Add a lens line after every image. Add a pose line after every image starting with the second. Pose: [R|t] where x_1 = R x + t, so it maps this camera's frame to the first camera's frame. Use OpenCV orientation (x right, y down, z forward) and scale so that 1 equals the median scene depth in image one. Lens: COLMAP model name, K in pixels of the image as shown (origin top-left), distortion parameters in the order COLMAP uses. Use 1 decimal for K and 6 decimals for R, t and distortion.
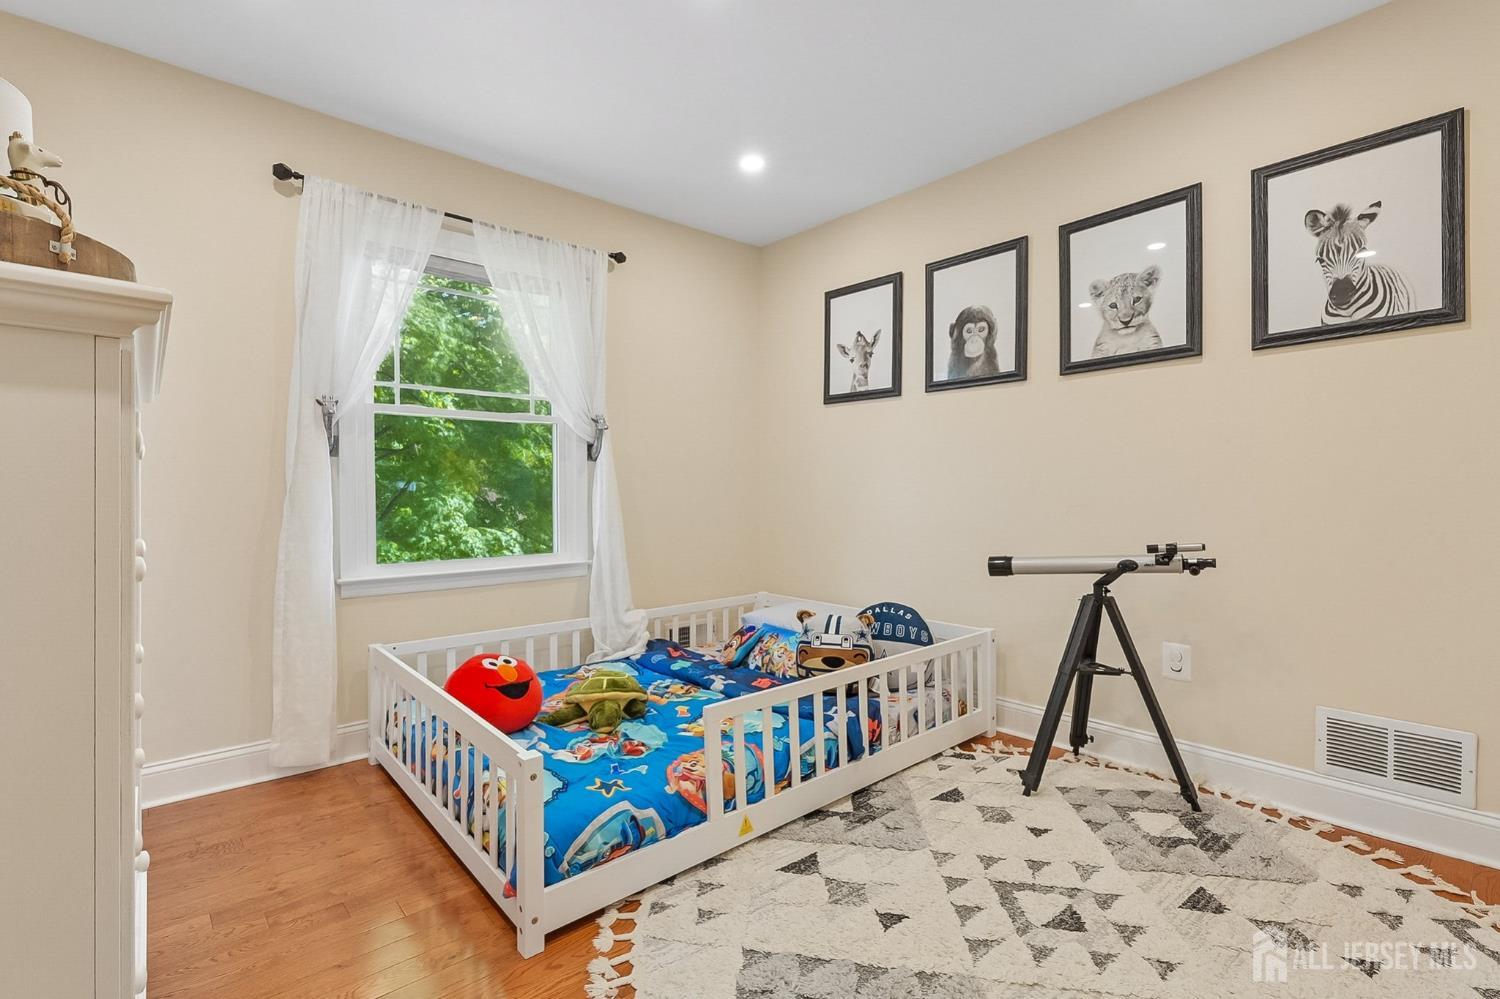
lens RADIAL K [[702.1, 0, 754.2], [0, 702.1, 500.8], [0, 0, 1]] dist [0.004290, -0.000187]
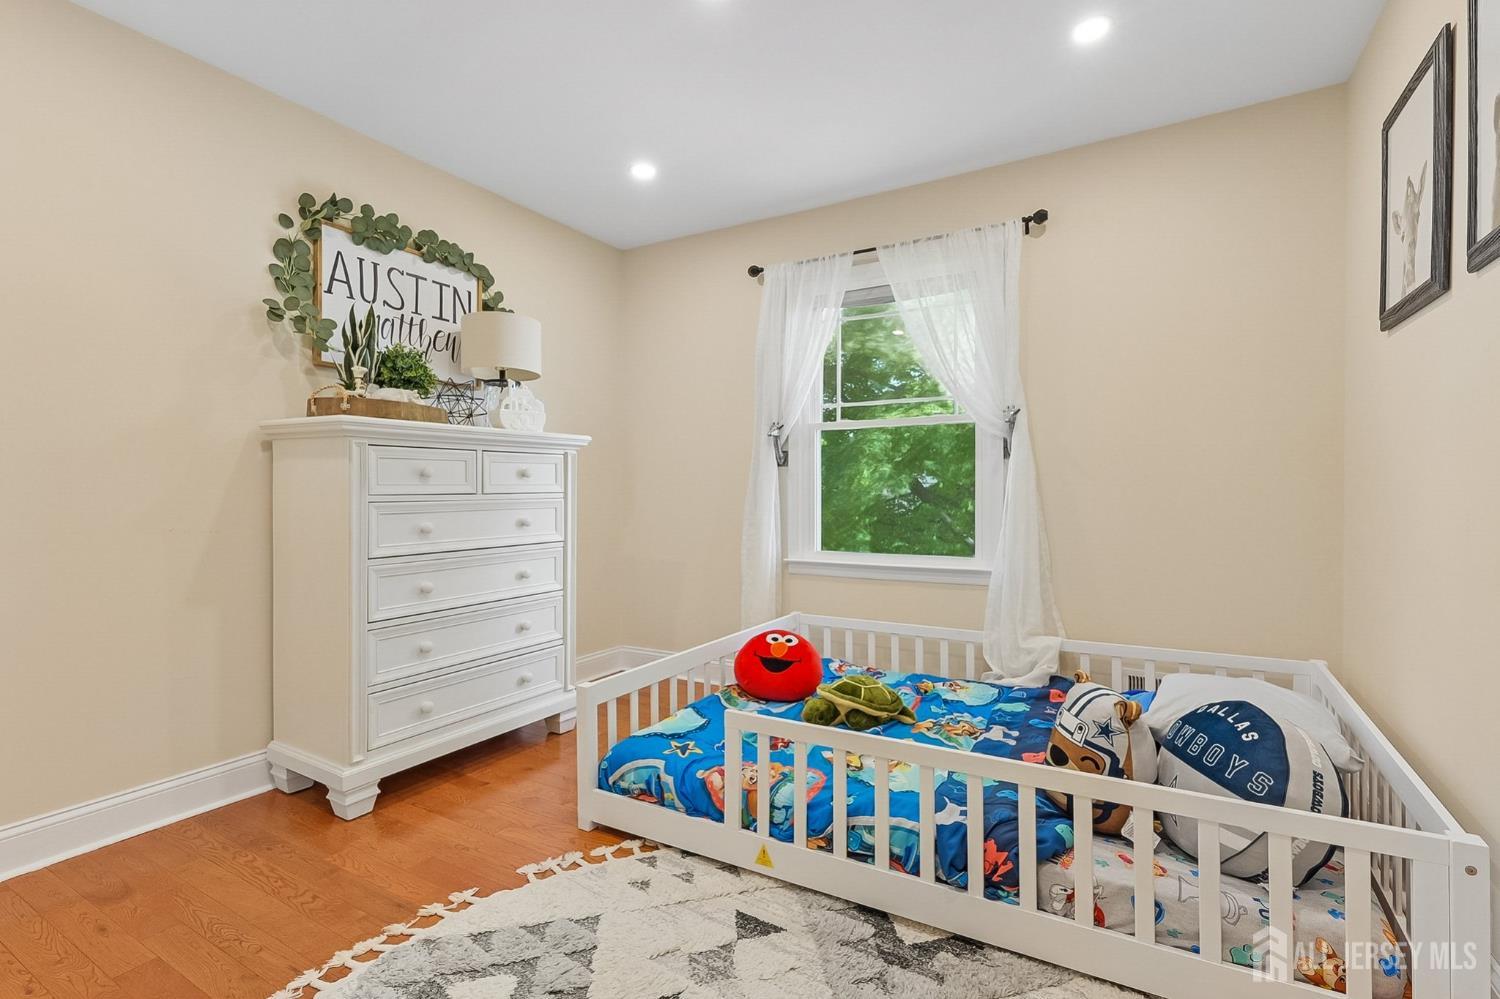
lens RADIAL K [[702.1, 0, 748.4], [0, 702.1, 490.9], [0, 0, 1]] dist [0.004290, -0.000187]
pose [[0.296691, -0.000508, -0.954973, 0.734650], [-0.012137, 0.999917, -0.004302, -0.011400], [0.954896, 0.012867, 0.296661, 0.596423]]
